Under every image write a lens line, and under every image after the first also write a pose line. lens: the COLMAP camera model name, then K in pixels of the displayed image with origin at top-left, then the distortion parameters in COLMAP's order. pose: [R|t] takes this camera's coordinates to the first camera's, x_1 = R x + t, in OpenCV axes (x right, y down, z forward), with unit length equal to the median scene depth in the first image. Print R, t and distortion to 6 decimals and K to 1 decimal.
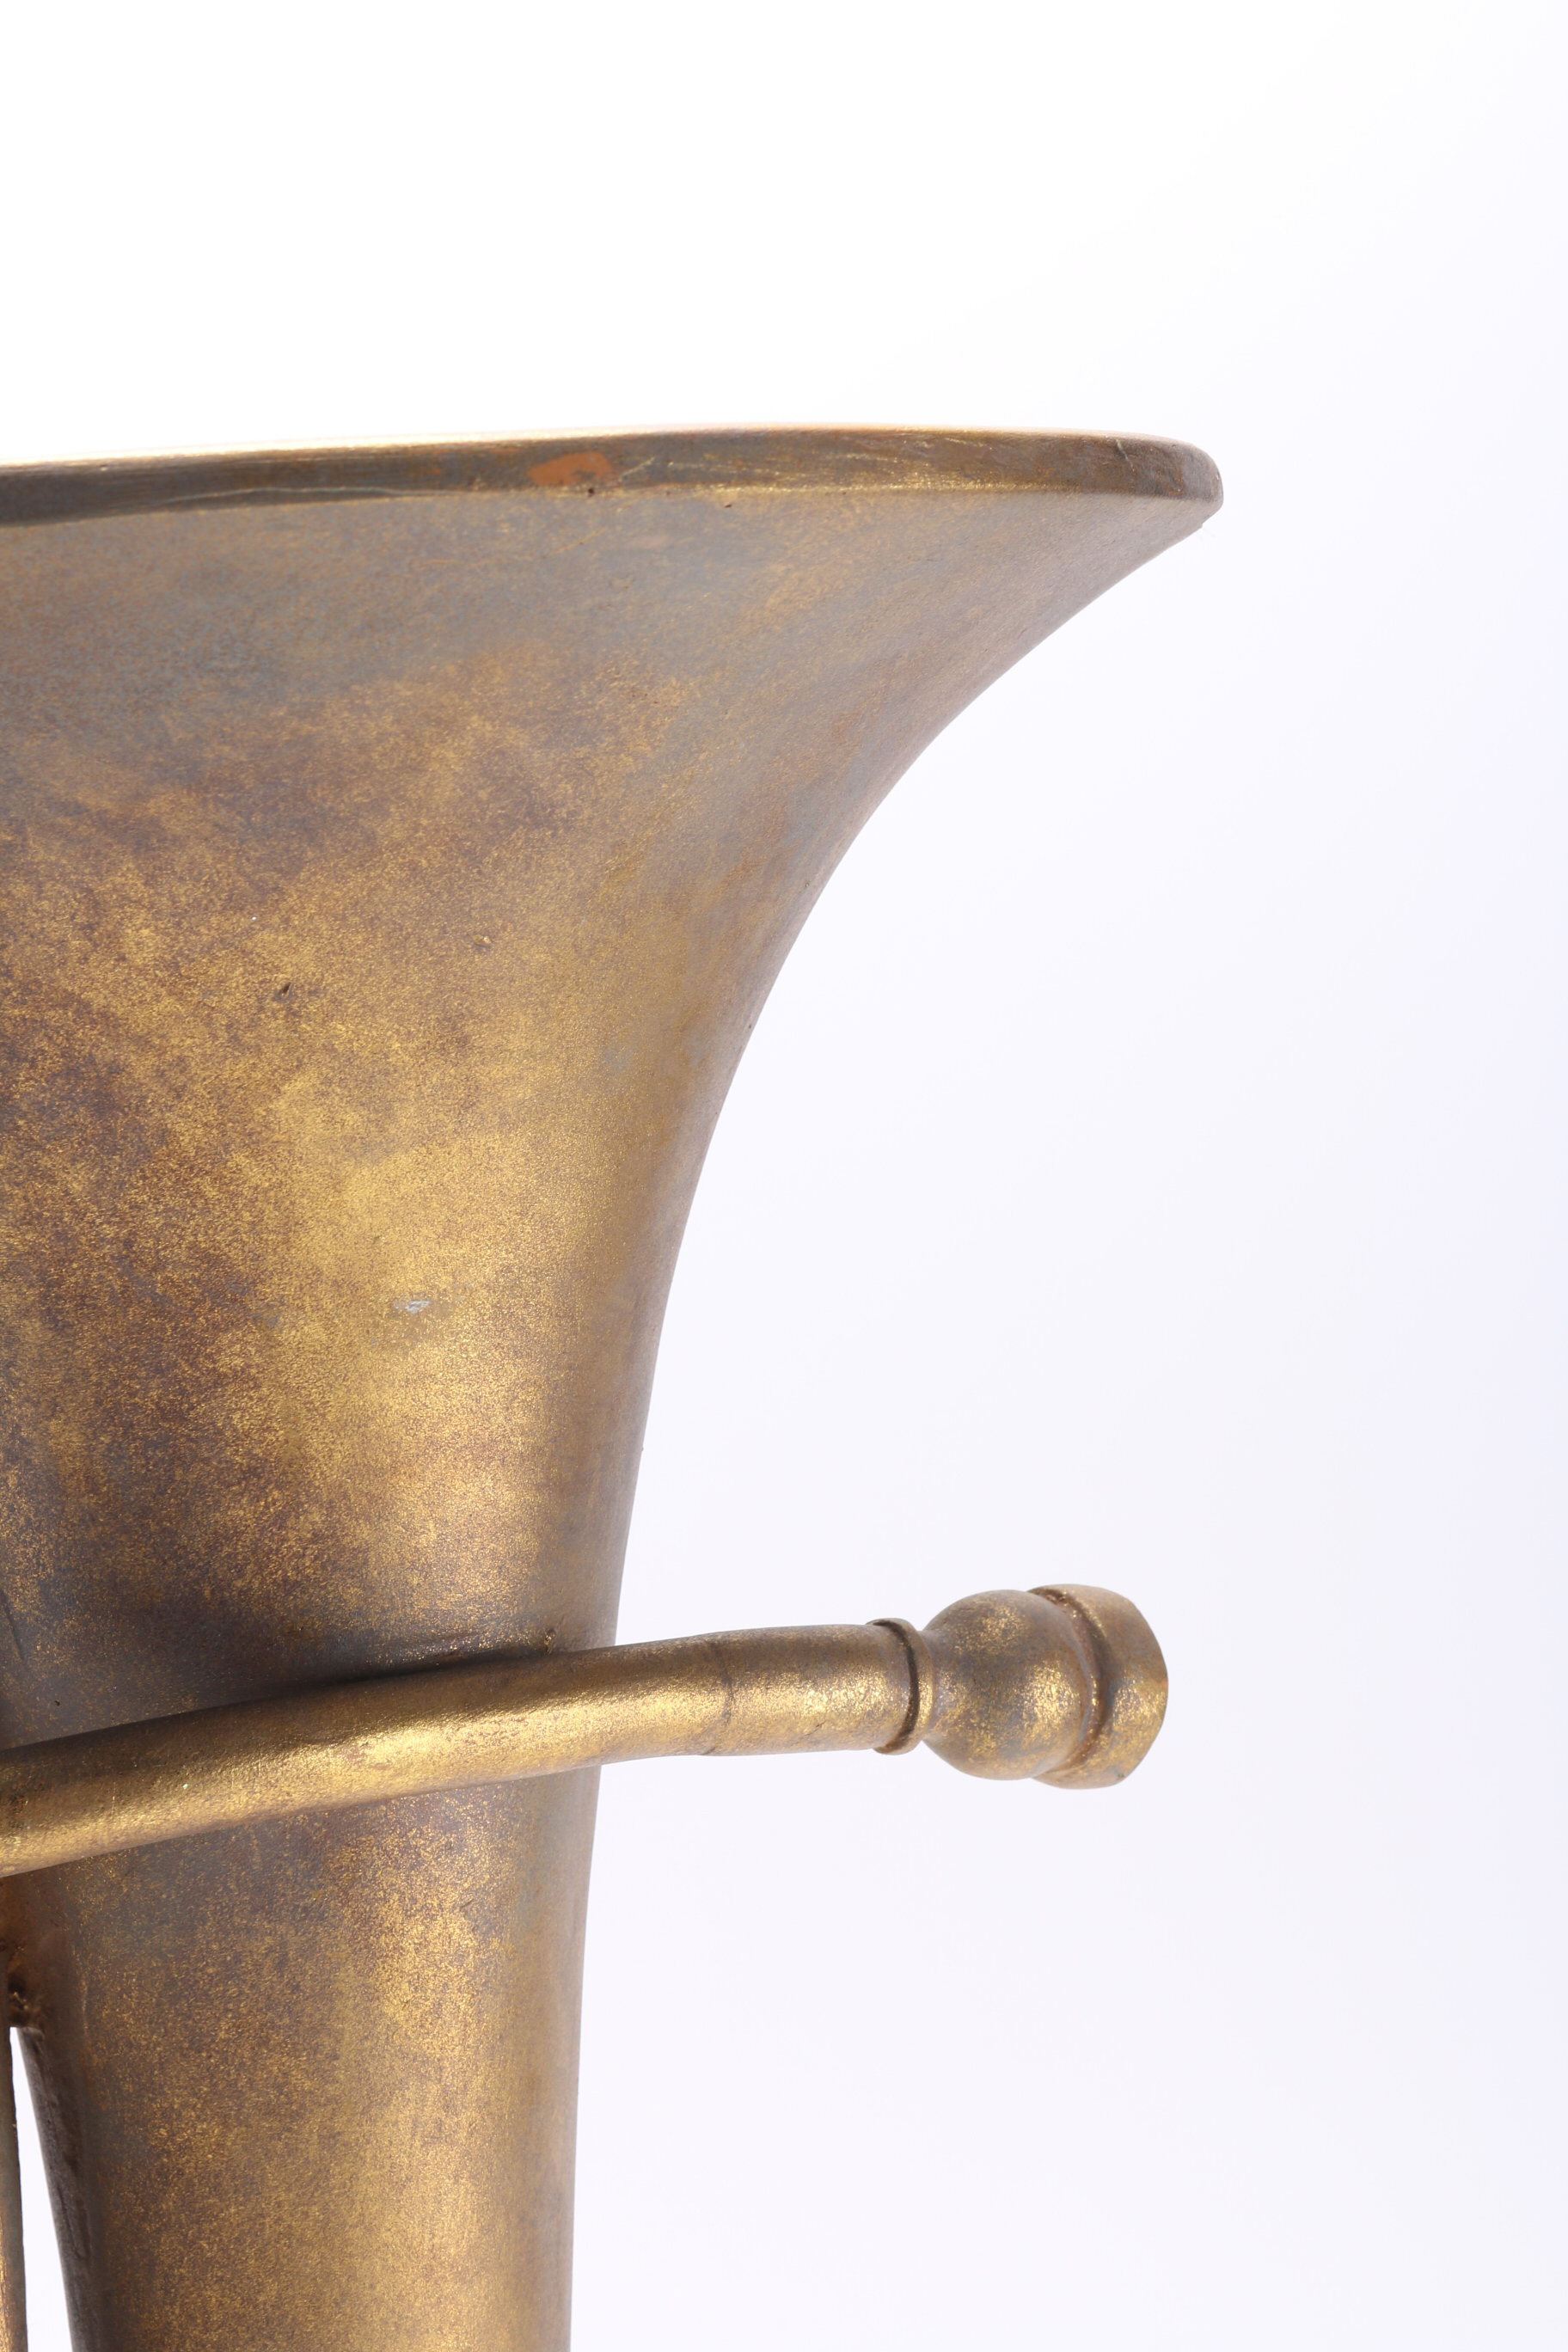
lens RADIAL K [[5354.1, 0, 783.7], [0, 5354.1, 1174.6], [0, 0, 1]] dist [0.028097, 0.000000]
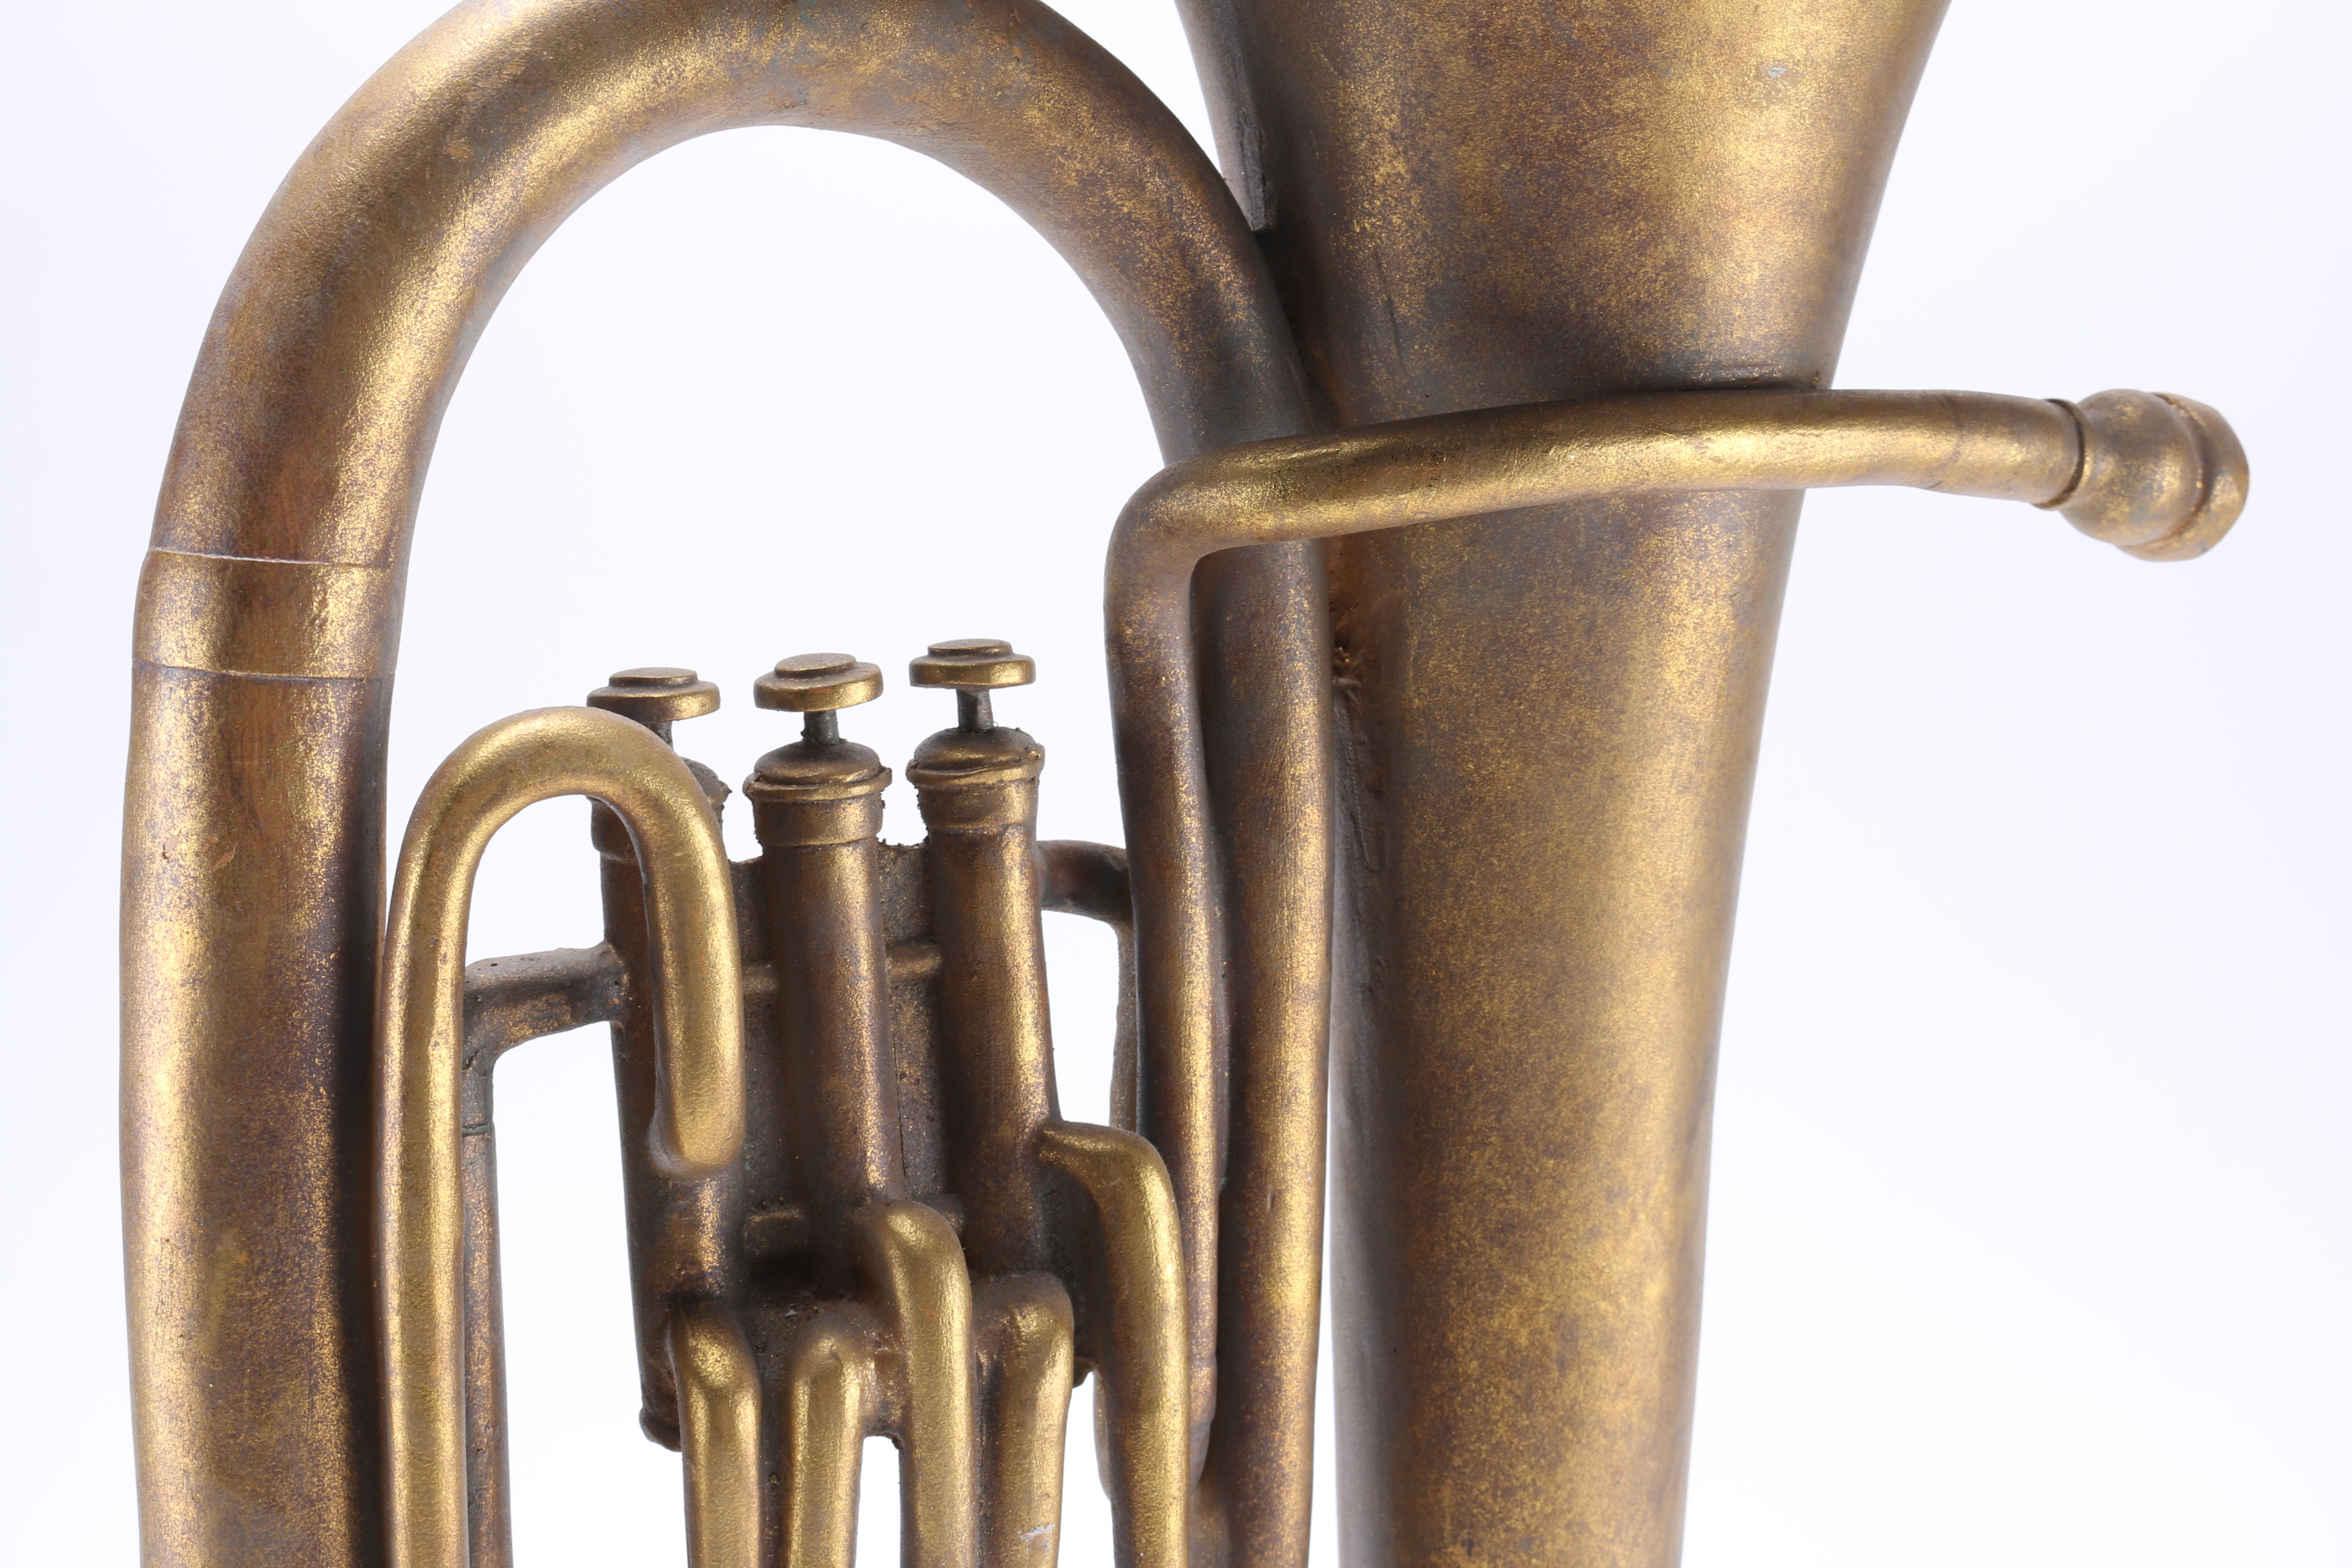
lens RADIAL K [[3963.7, 0, 1176.6], [0, 3963.7, 787.9], [0, 0, 1]] dist [-0.026703, 0.000000]
pose [[0.997441, 0.066663, 0.025834, -0.207052], [-0.068993, 0.992249, 0.103354, 0.097640], [-0.018744, -0.104872, 0.994309, 0.118341]]
